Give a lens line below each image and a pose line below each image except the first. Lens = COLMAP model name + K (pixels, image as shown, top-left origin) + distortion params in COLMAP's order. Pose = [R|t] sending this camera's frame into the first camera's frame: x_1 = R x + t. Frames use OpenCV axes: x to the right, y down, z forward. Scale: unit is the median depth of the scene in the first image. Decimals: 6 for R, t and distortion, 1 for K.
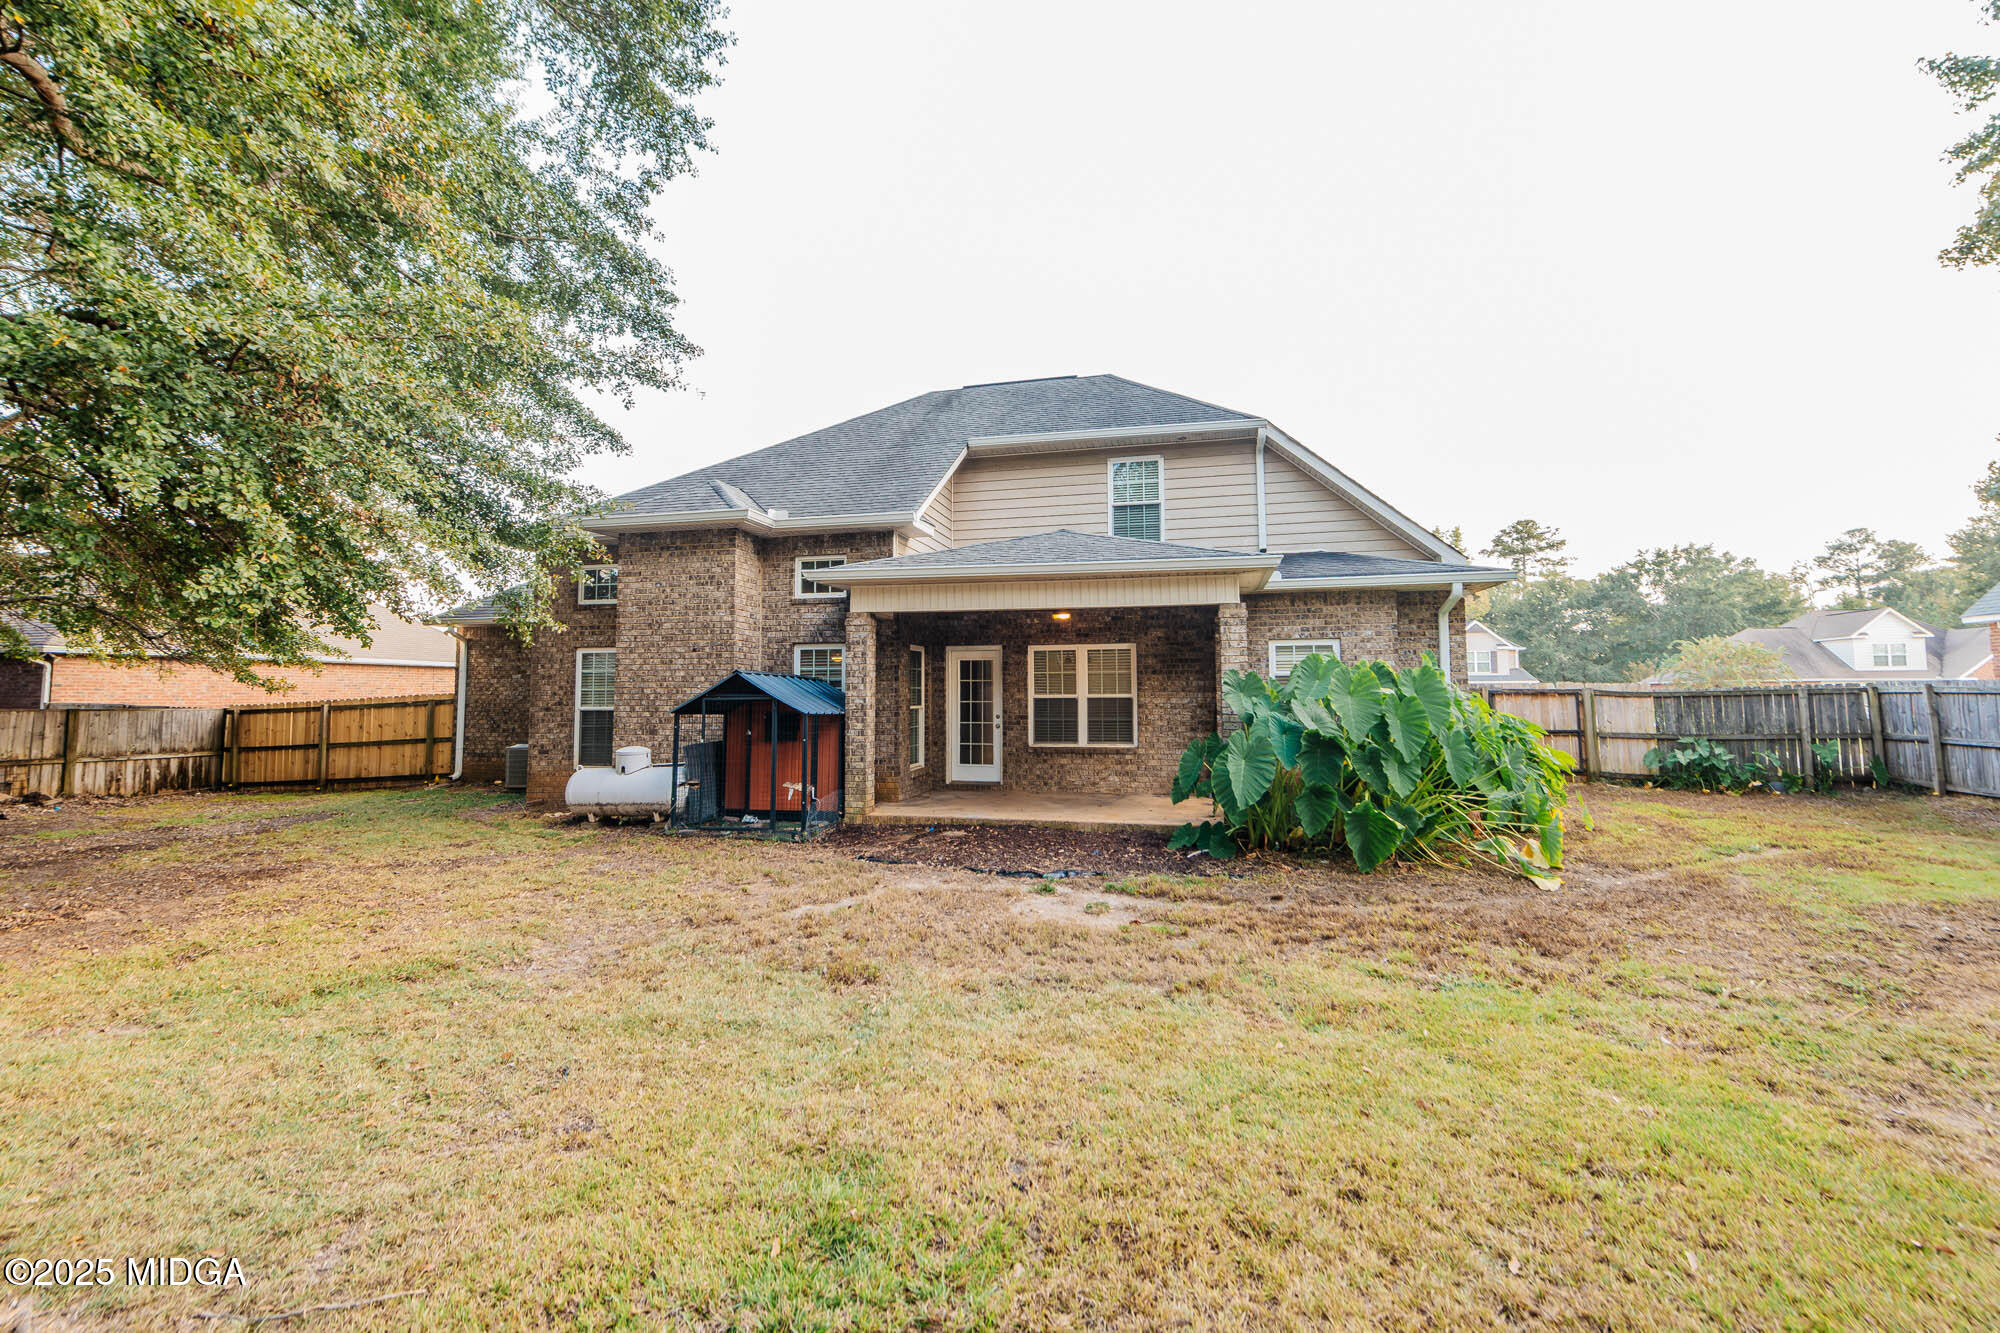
lens RADIAL K [[815.3, 0, 998.3], [0, 815.3, 641.9], [0, 0, 1]] dist [0.014671, -0.008602]
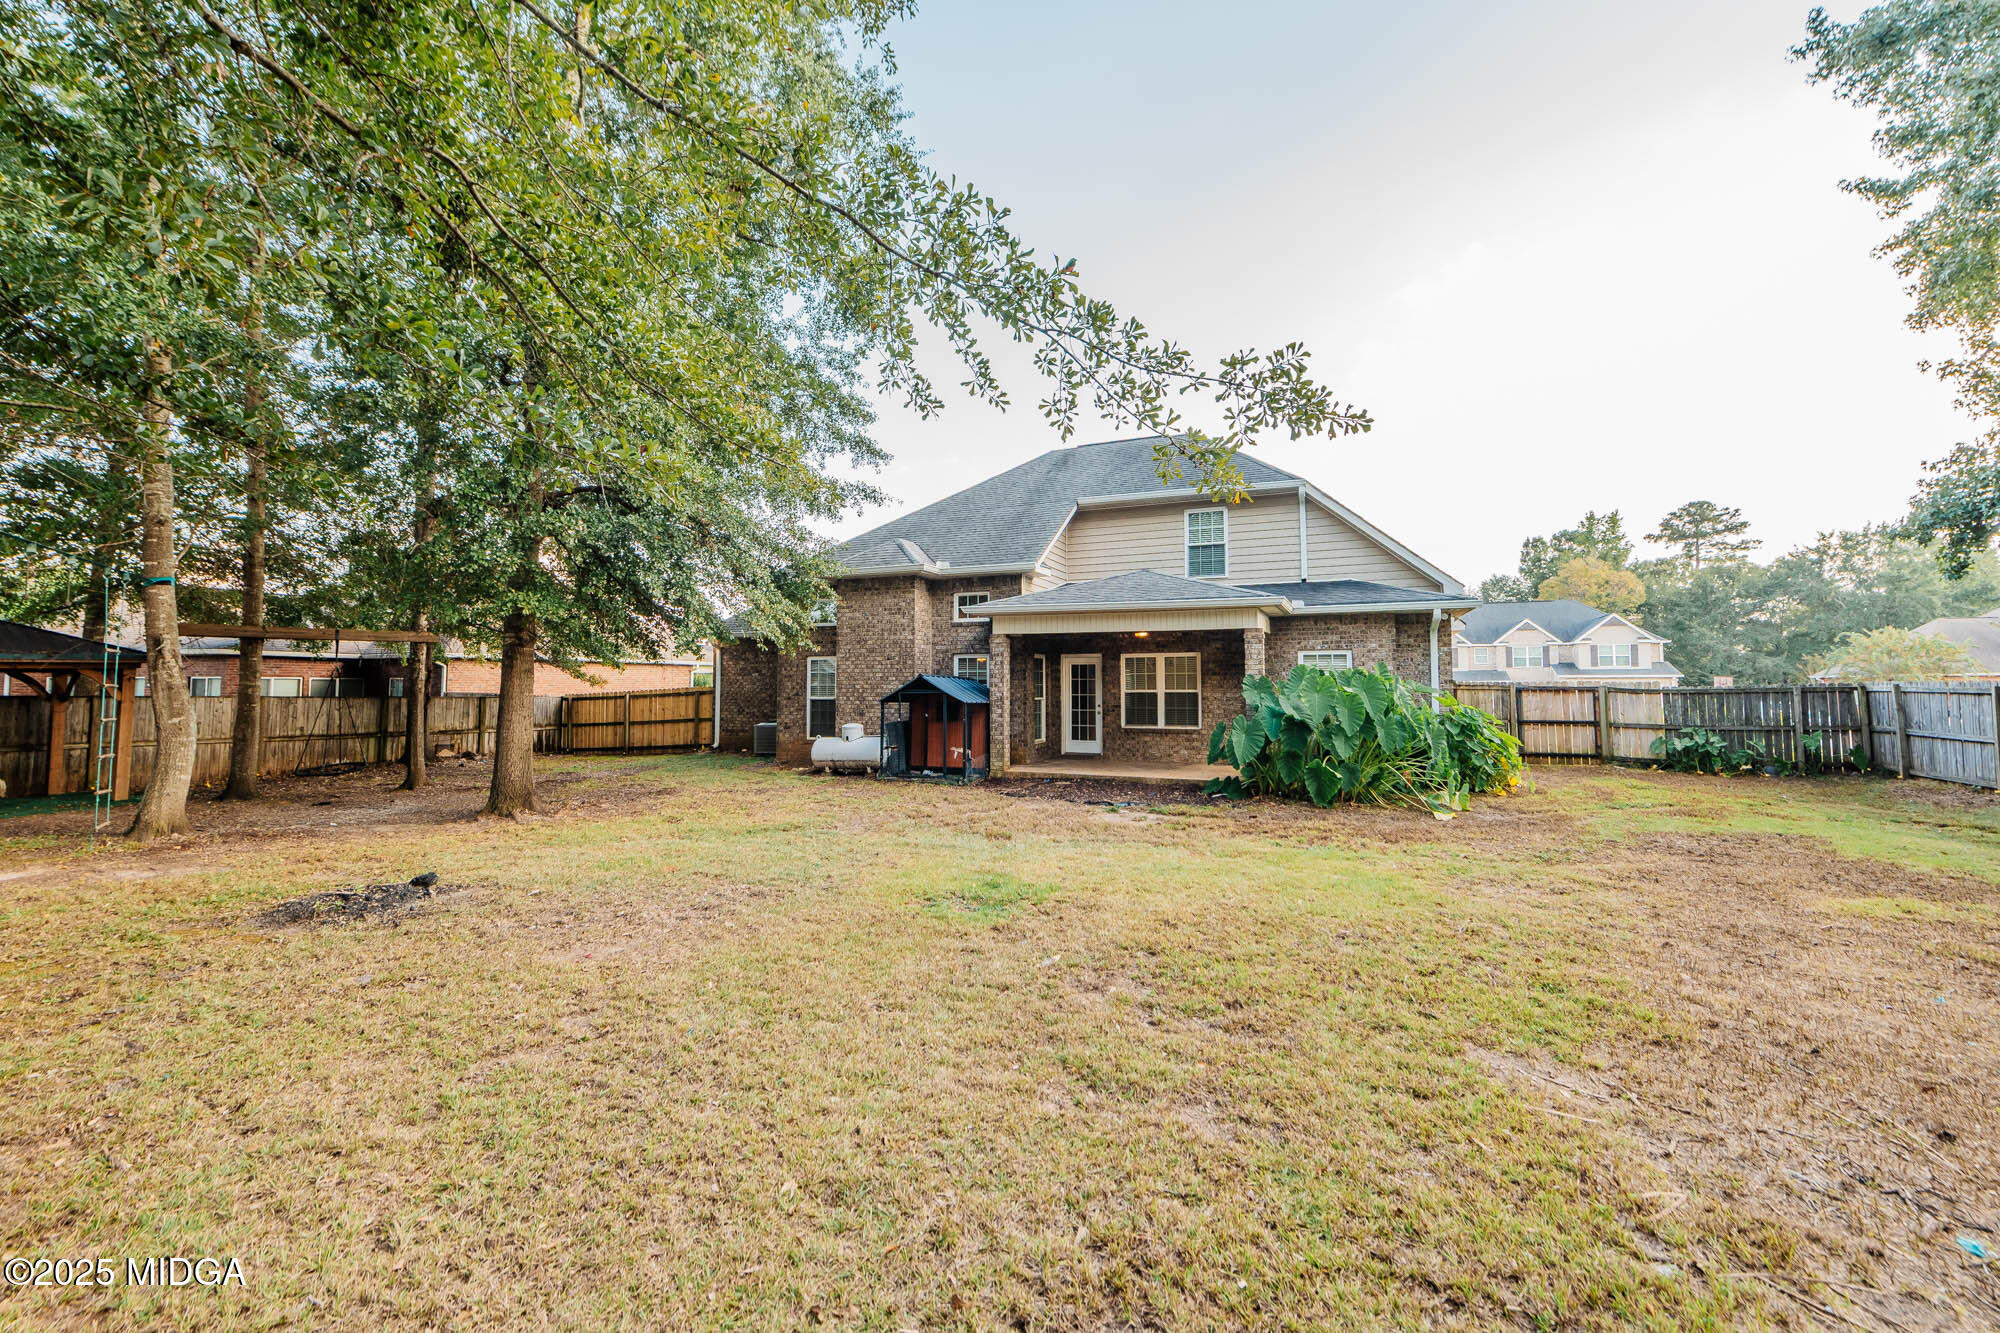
lens RADIAL K [[815.3, 0, 998.3], [0, 815.3, 641.9], [0, 0, 1]] dist [0.014671, -0.008602]
pose [[0.985914, -0.005798, -0.167151, 0.062821], [0.007747, 0.999909, 0.011013, -0.032337], [0.167072, -0.012152, 0.985870, -0.379323]]
